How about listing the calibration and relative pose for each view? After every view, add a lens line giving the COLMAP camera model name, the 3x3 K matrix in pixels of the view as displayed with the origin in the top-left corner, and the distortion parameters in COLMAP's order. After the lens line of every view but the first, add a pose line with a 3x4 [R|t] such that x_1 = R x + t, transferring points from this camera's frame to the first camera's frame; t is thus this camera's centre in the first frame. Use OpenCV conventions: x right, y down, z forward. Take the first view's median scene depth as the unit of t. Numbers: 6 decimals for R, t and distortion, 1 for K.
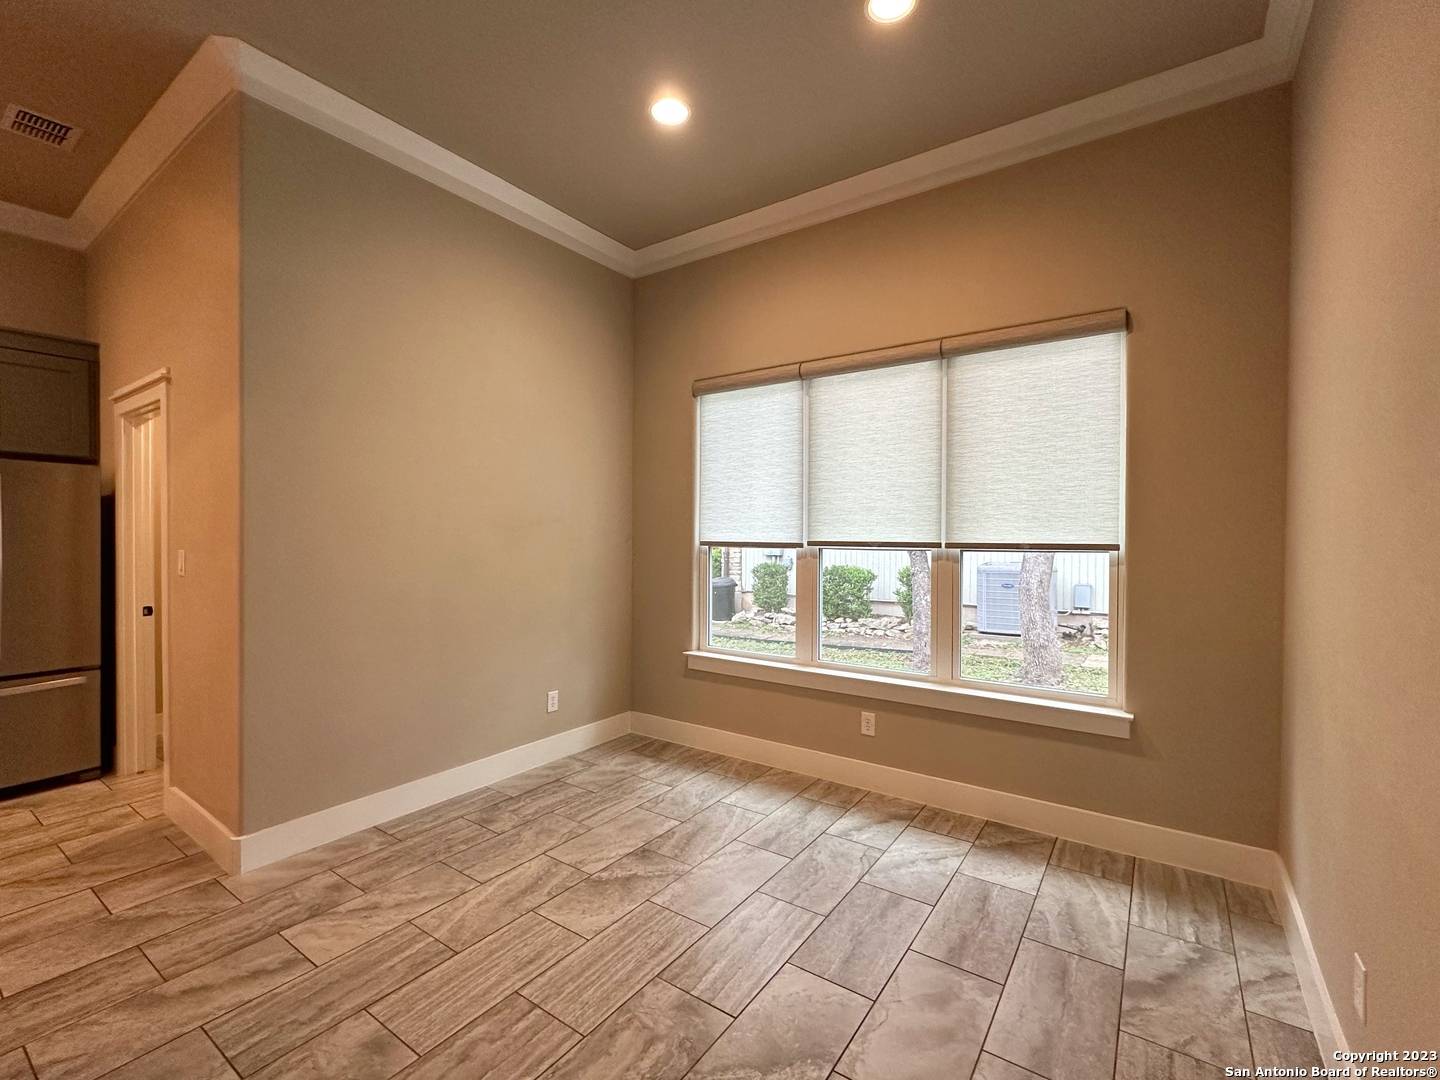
lens RADIAL K [[636.4, 0, 713.3], [0, 636.4, 538.7], [0, 0, 1]] dist [-0.003356, 0.000682]
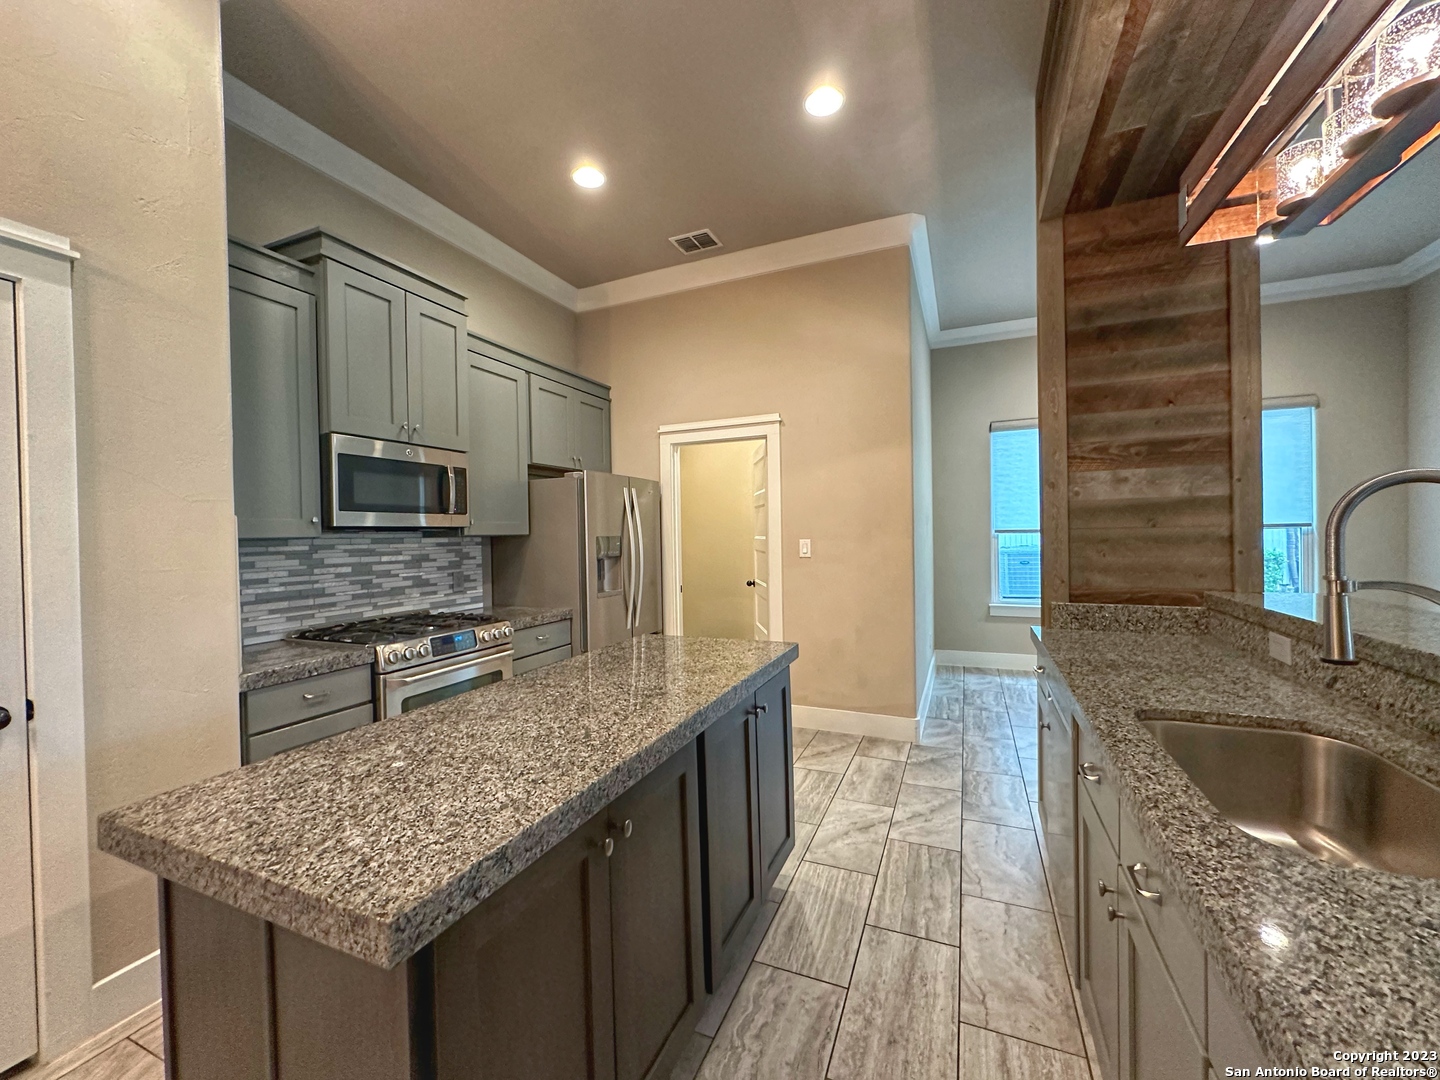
lens RADIAL K [[573.5, 0, 718.5], [0, 573.5, 538.9], [0, 0, 1]] dist [-0.003009, 0.000504]
pose [[0.977999, -0.023622, 0.207269, -1.041597], [0.021484, 0.999690, 0.012559, -0.005690], [-0.207502, -0.007830, 0.978203, -0.201686]]
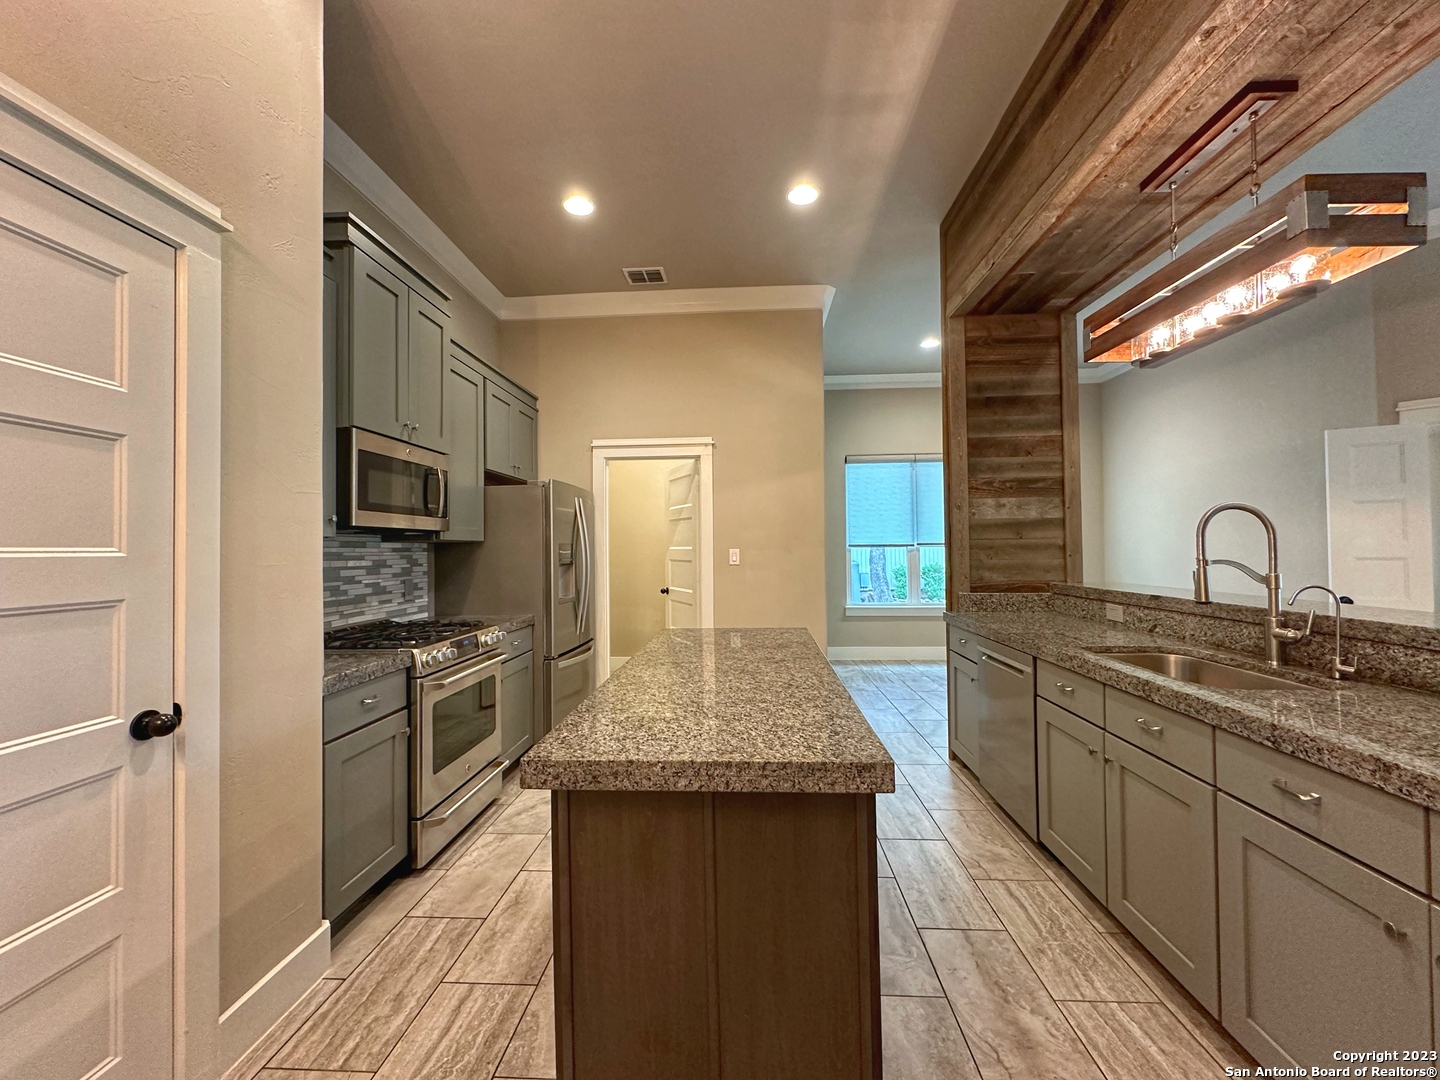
lens RADIAL K [[573.5, 0, 718.7], [0, 573.5, 538.6], [0, 0, 1]] dist [-0.003009, 0.000504]
pose [[0.848071, -0.003204, 0.529873, -1.329972], [0.012397, 0.999828, -0.013796, 0.006146], [-0.529738, 0.018269, 0.847965, -0.203086]]
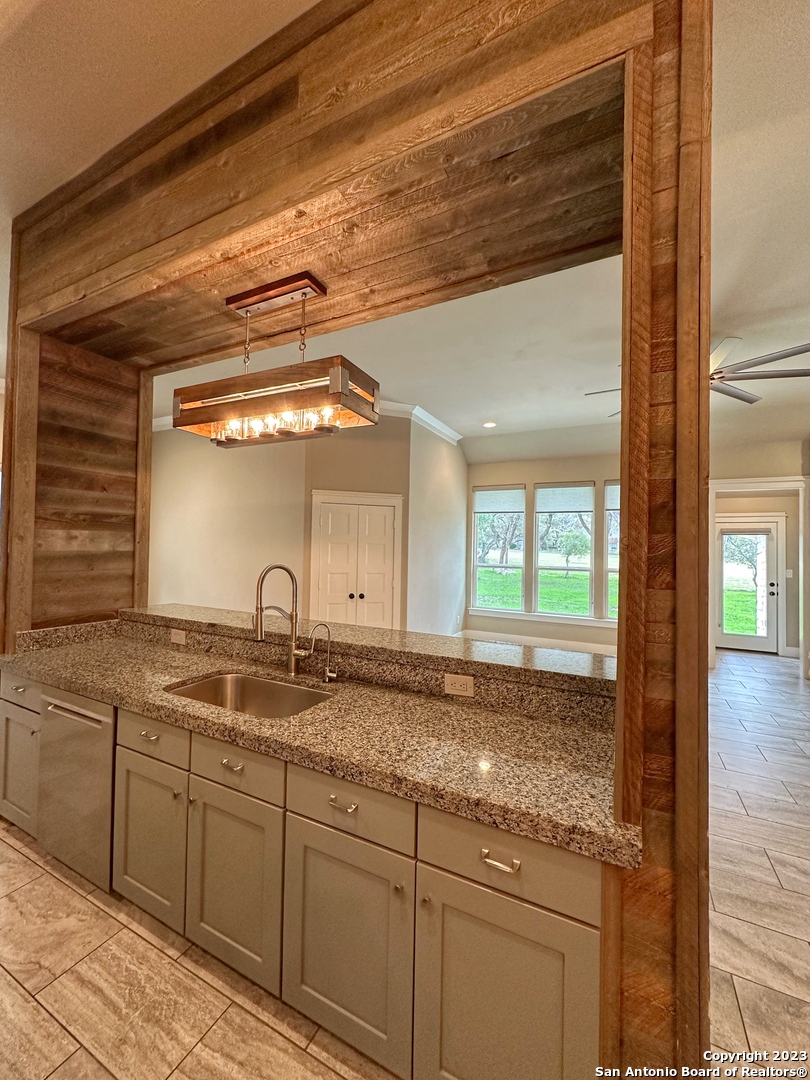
lens RADIAL K [[430.1, 0, 405.8], [0, 430.1, 539.8], [0, 0, 1]] dist [-0.003009, 0.000504]
pose [[-0.145577, 0.011462, 0.989281, -1.219987], [-0.020785, 0.999677, -0.014641, -0.050740], [-0.989129, -0.022693, -0.145291, -0.095125]]
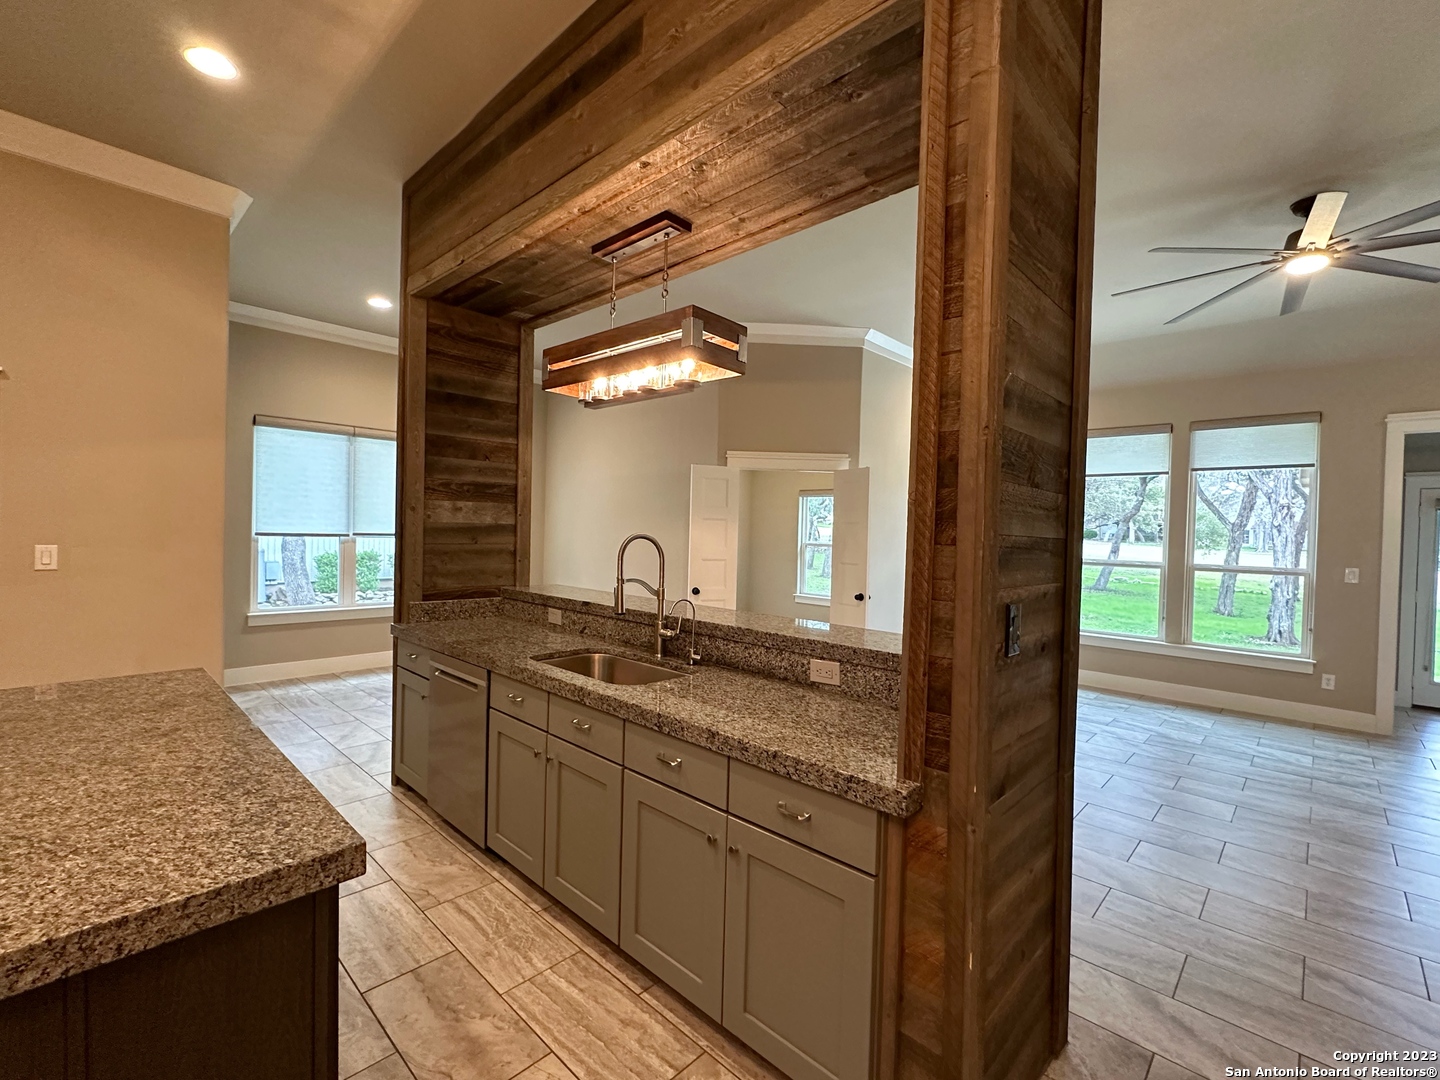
lens RADIAL K [[636.4, 0, 719.7], [0, 636.4, 540.7], [0, 0, 1]] dist [-0.003356, 0.000682]
pose [[0.143964, -0.015057, 0.989468, -1.370049], [-0.027394, 0.999440, 0.019194, -0.034285], [-0.989204, -0.029869, 0.143471, -0.205525]]
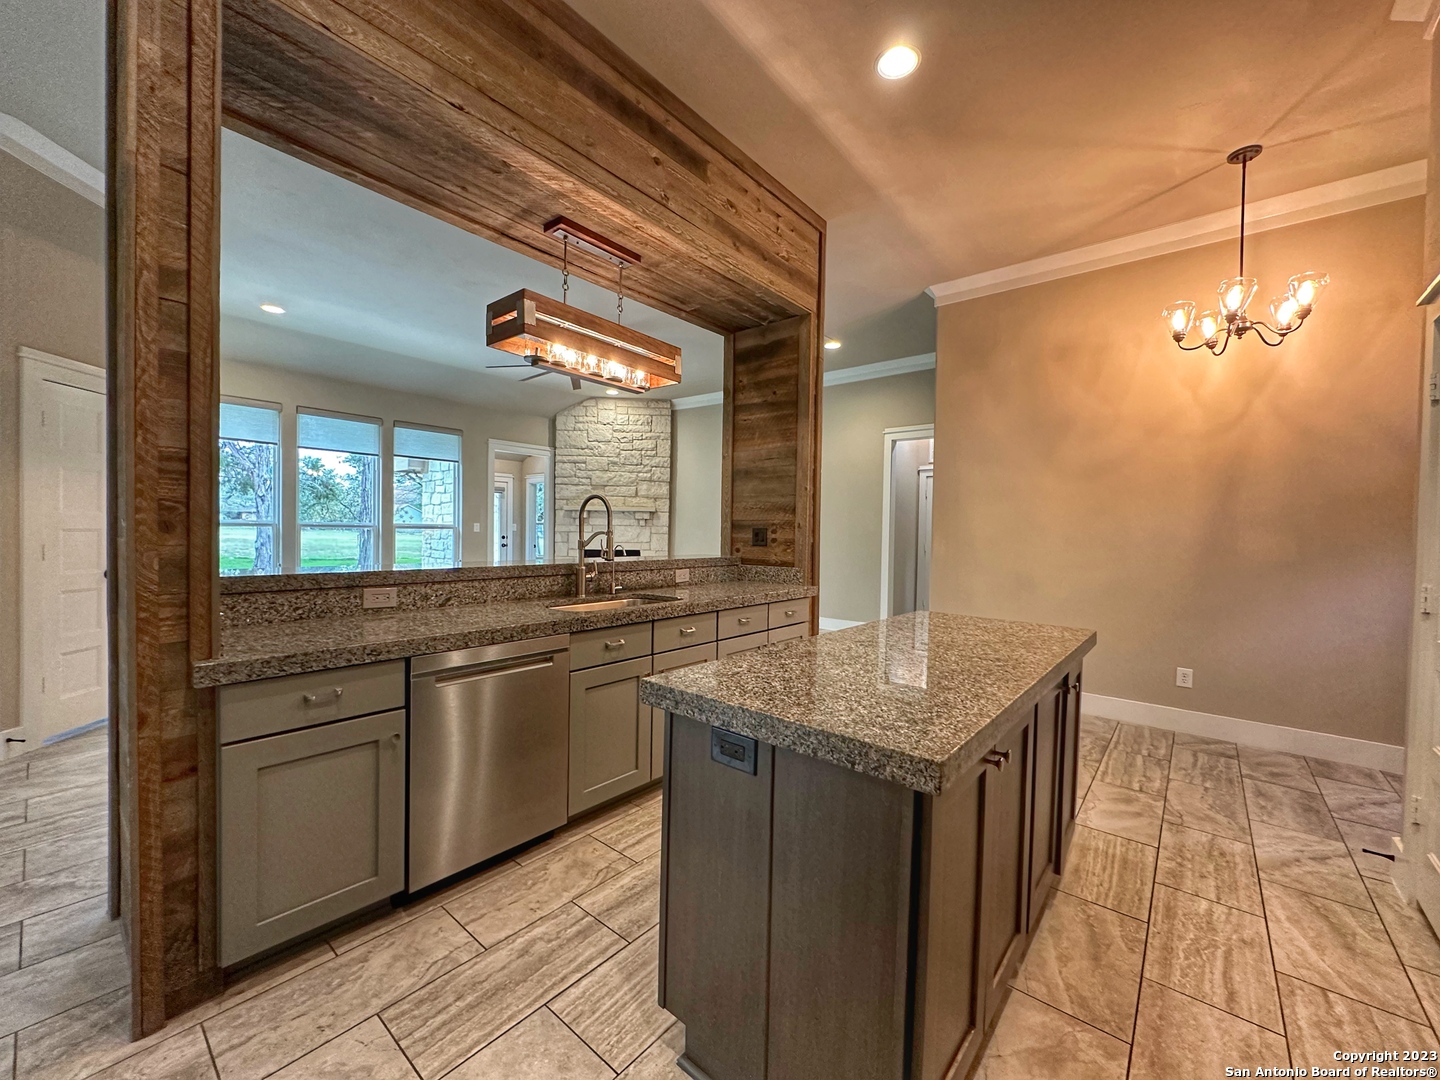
lens RADIAL K [[573.5, 0, 719.1], [0, 573.5, 539.1], [0, 0, 1]] dist [-0.003009, 0.000504]
pose [[-0.996274, -0.023563, 0.082966, -0.913912], [-0.022215, 0.999606, 0.017133, 0.016978], [-0.083337, 0.015226, -0.996405, 0.731722]]
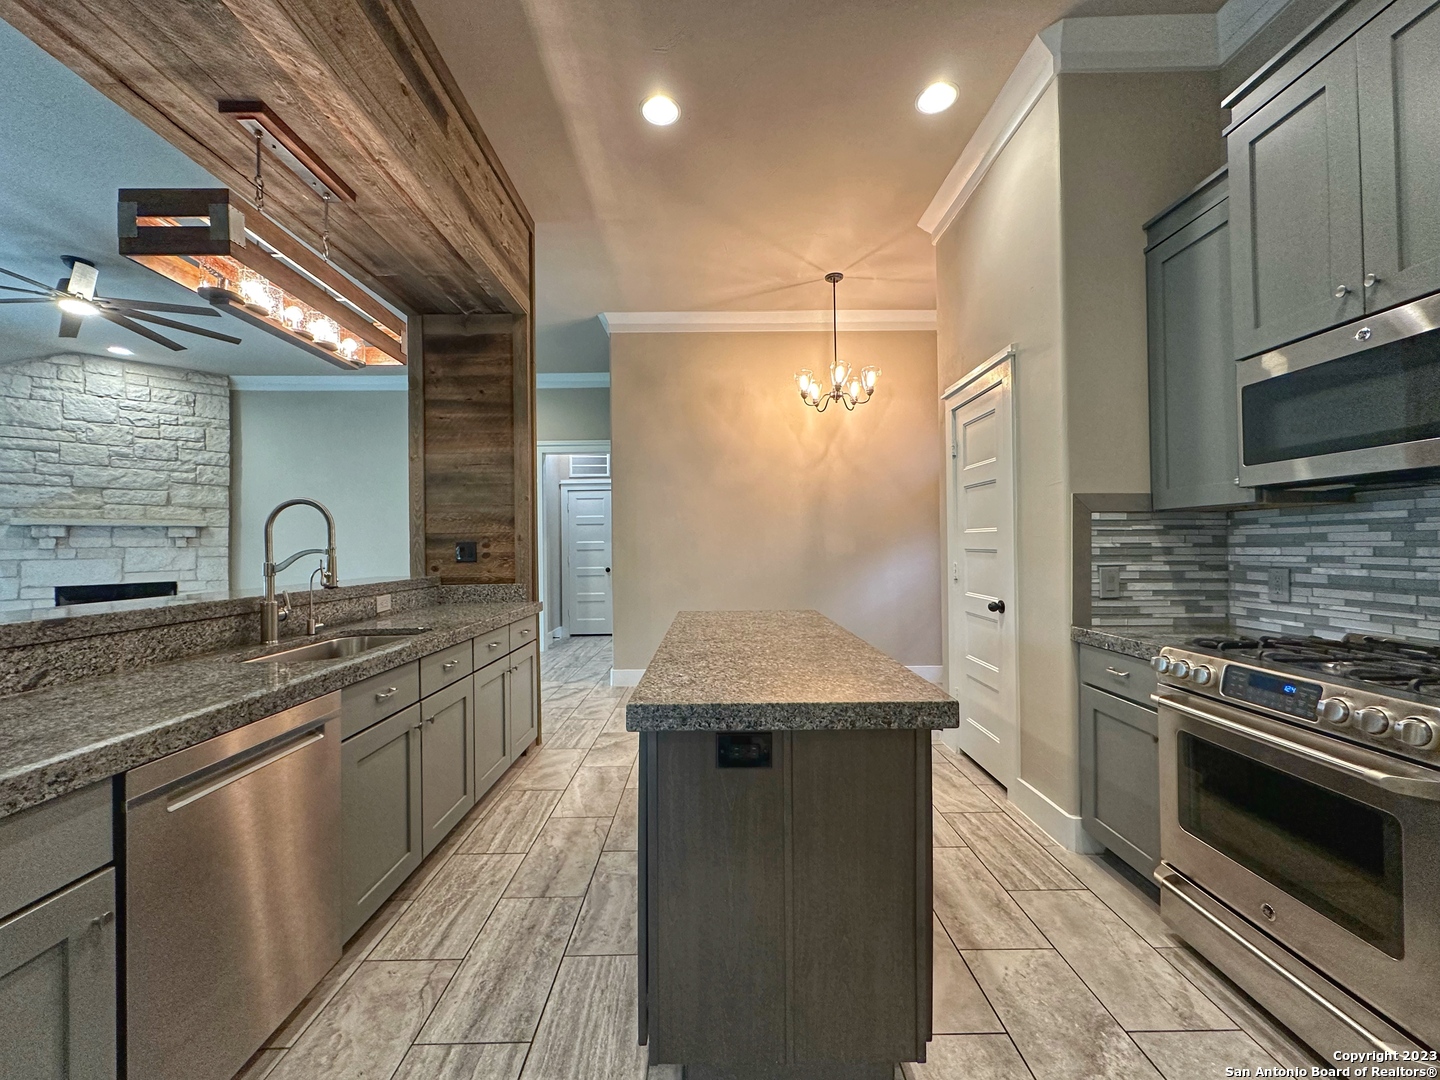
lens RADIAL K [[573.5, 0, 719.7], [0, 573.5, 539.4], [0, 0, 1]] dist [-0.003009, 0.000504]
pose [[-0.810036, 0.001088, -0.586379, -0.688567], [0.010205, 0.999873, -0.012243, 0.024399], [0.586292, -0.015901, -0.809944, 0.668150]]
